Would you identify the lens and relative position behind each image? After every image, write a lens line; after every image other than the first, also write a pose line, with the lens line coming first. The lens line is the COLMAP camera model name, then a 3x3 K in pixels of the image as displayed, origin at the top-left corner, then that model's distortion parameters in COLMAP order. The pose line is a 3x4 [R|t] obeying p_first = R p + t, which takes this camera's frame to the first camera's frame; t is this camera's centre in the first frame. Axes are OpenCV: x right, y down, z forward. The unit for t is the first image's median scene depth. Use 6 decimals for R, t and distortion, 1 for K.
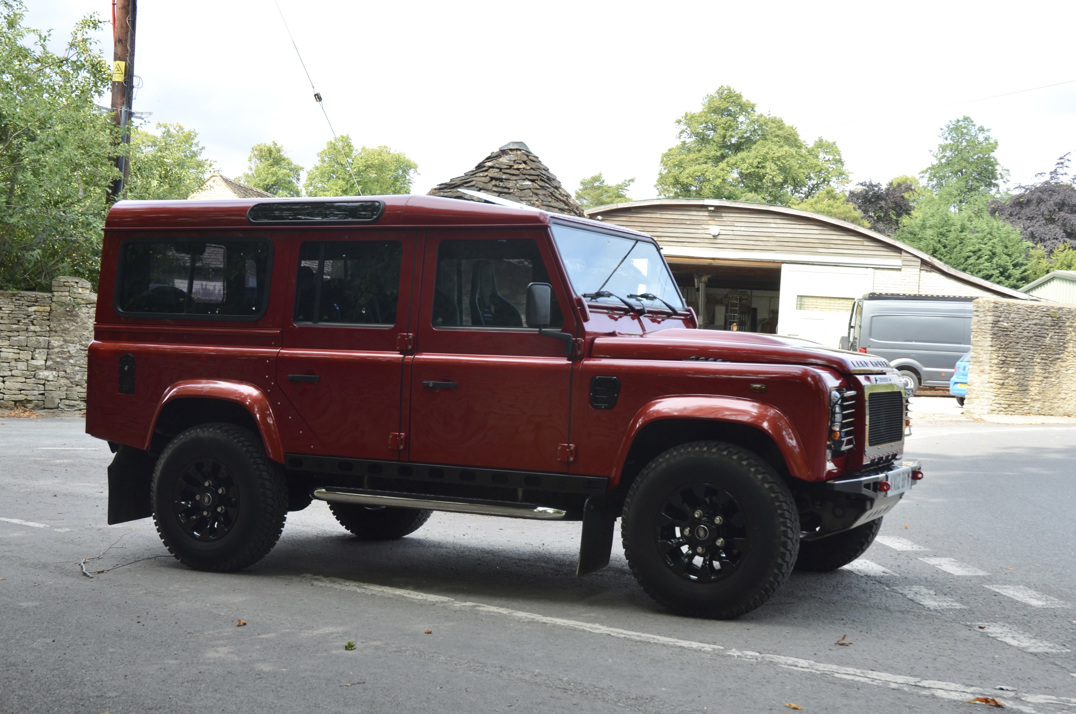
lens RADIAL K [[1356.9, 0, 538.0], [0, 1356.9, 357.0], [0, 0, 1]] dist [0.007413, 0.018180]
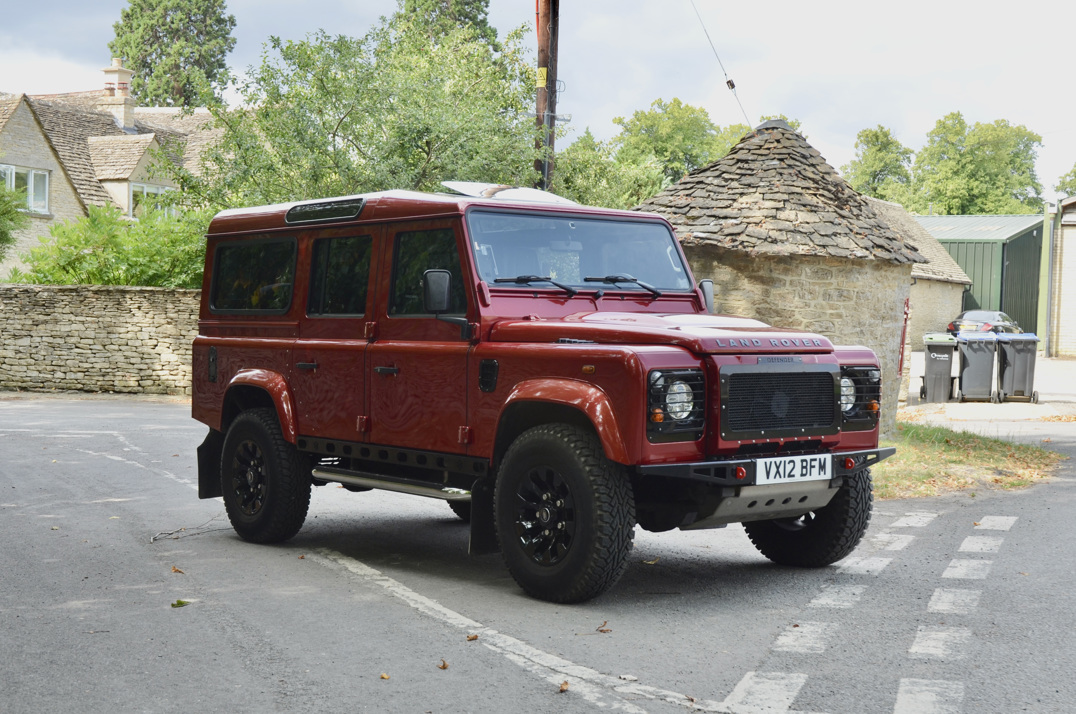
lens RADIAL K [[1416.1, 0, 558.3], [0, 1416.1, 357.5], [0, 0, 1]] dist [0.028756, 0.055255]
pose [[0.915874, -0.013604, -0.401235, 0.459762], [0.014938, 0.999888, 0.000198, 0.011598], [0.401188, -0.006175, 0.915975, 0.045163]]
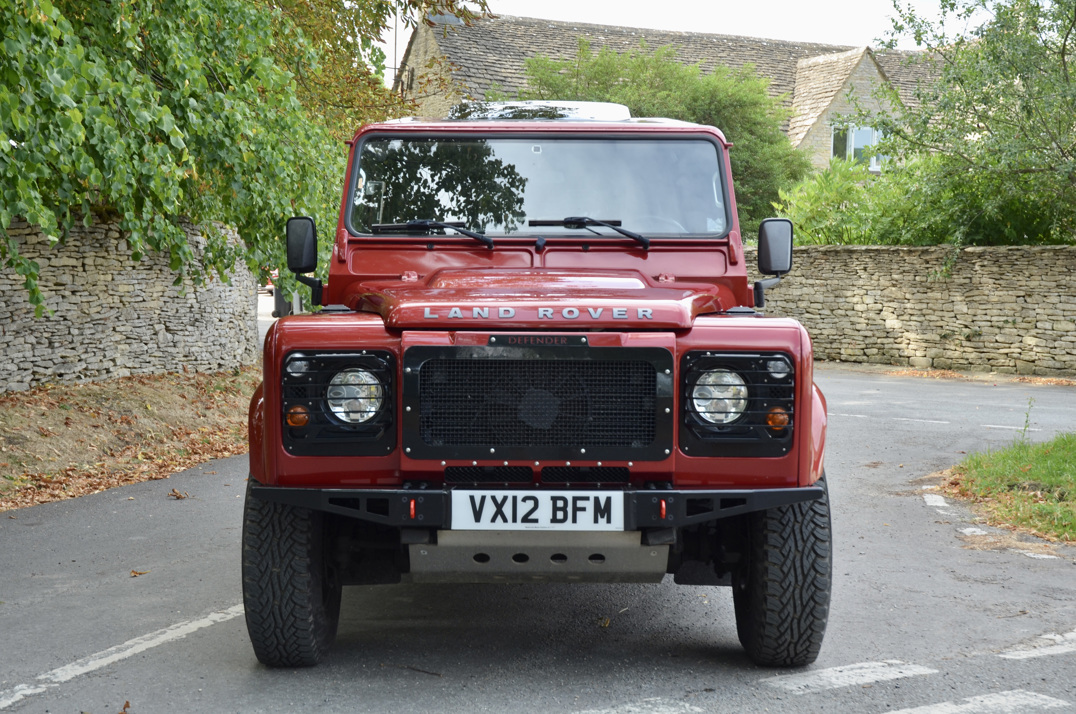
lens RADIAL K [[1498.9, 0, 538.0], [0, 1498.9, 357.0], [0, 0, 1]] dist [0.037844, 0.106571]
pose [[0.466615, 0.014213, -0.884346, 0.763328], [0.002242, 0.999849, 0.017252, 0.012108], [0.884458, -0.010032, 0.466513, 0.628831]]
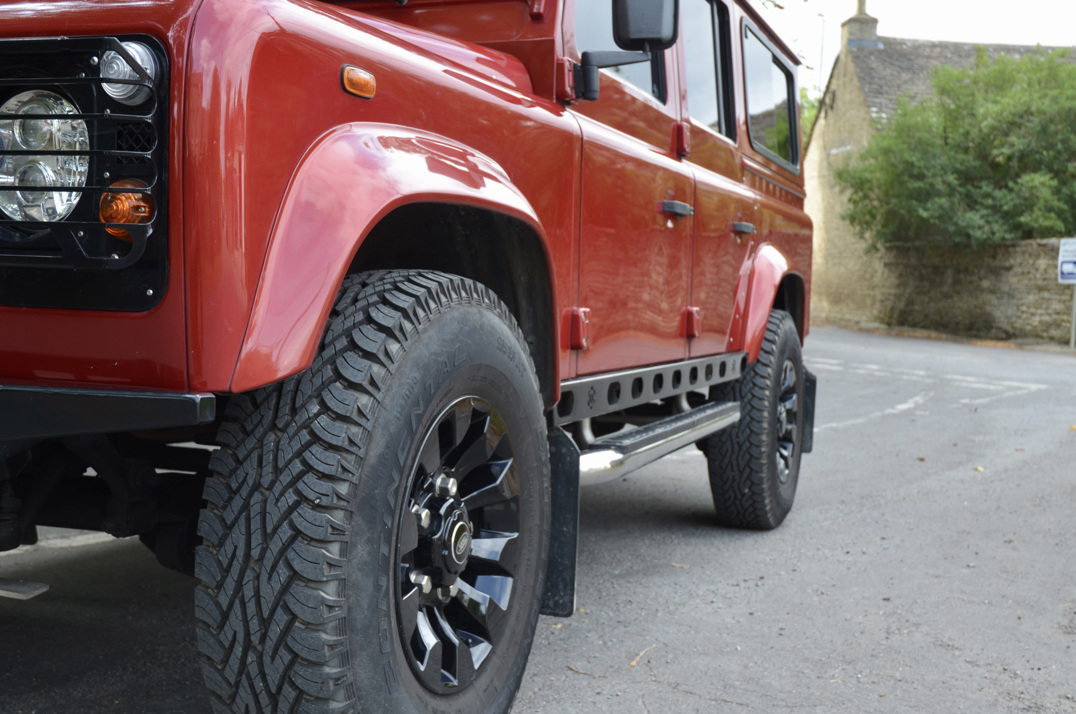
lens RADIAL K [[1205.8, 0, 612.4], [0, 1205.8, 360.1], [0, 0, 1]] dist [-0.057267, 0.040205]
pose [[0.151217, 0.022136, -0.988253, 0.466715], [-0.035285, 0.999233, 0.016983, 0.065518], [0.987871, 0.032302, 0.151882, 1.045888]]
